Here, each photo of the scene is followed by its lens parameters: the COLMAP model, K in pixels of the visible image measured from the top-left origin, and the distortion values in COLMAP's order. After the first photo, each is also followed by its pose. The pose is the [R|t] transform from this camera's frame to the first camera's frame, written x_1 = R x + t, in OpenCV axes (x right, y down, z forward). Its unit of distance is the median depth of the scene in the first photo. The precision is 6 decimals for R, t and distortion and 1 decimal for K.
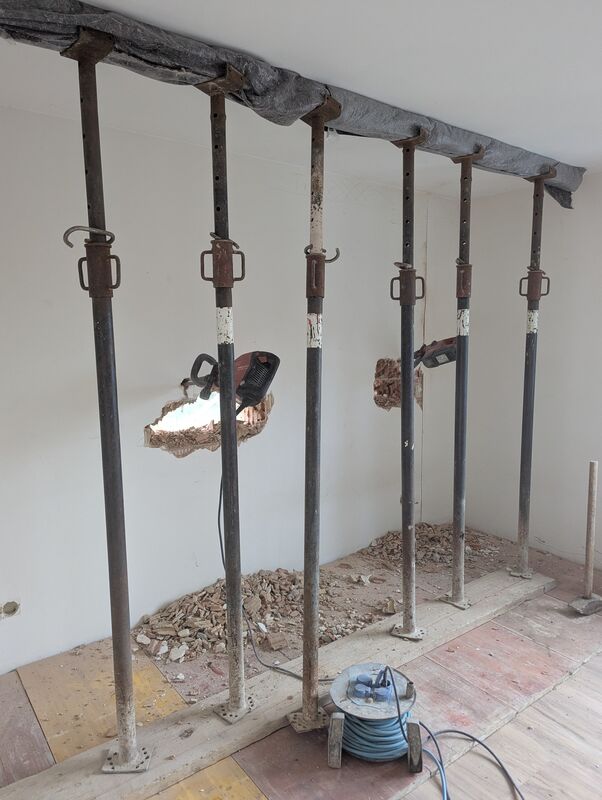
lens RADIAL K [[558.8, 0, 289.9], [0, 558.8, 391.0], [0, 0, 1]] dist [0.048171, -0.035356]
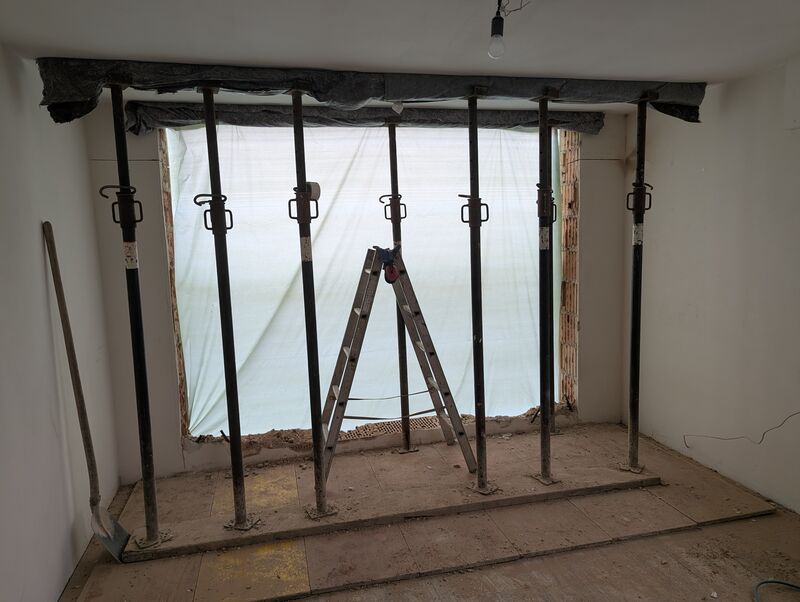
lens RADIAL K [[558.8, 0, 397.1], [0, 558.8, 295.6], [0, 0, 1]] dist [0.048171, -0.035356]
pose [[0.922102, 0.025027, -0.386137, 0.615884], [-0.020342, 0.999662, 0.016216, -0.019648], [0.386412, -0.007098, 0.922299, -0.249008]]
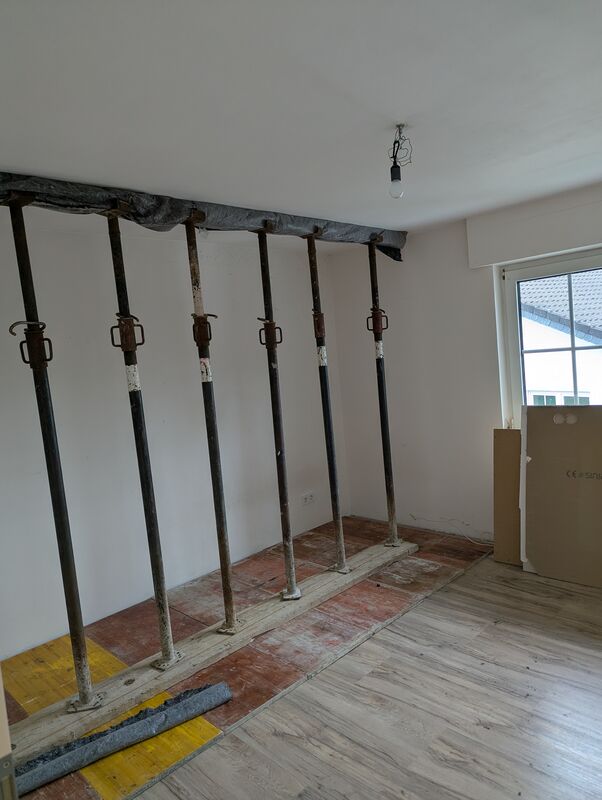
lens RADIAL K [[558.8, 0, 301.9], [0, 558.8, 395.9], [0, 0, 1]] dist [0.048171, -0.035356]
pose [[0.986115, -0.092291, 0.138059, 0.089959], [0.097071, 0.994876, -0.028280, 0.006346], [-0.134742, 0.041289, 0.990020, -0.386512]]
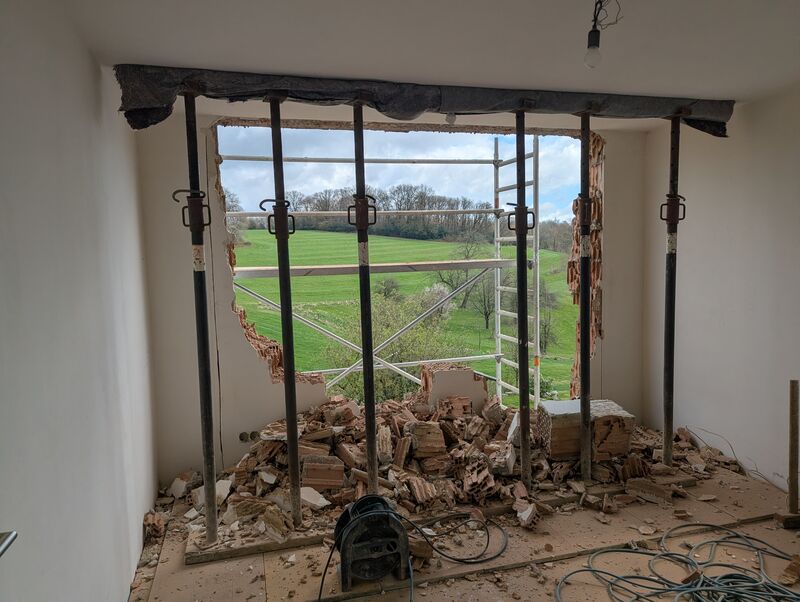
lens RADIAL K [[558.8, 0, 392.8], [0, 558.8, 298.7], [0, 0, 1]] dist [0.048171, -0.035356]
pose [[0.934779, 0.017069, -0.354820, 0.452380], [-0.022987, 0.999658, -0.012470, 0.020661], [0.354486, 0.019813, 0.934852, -0.356347]]
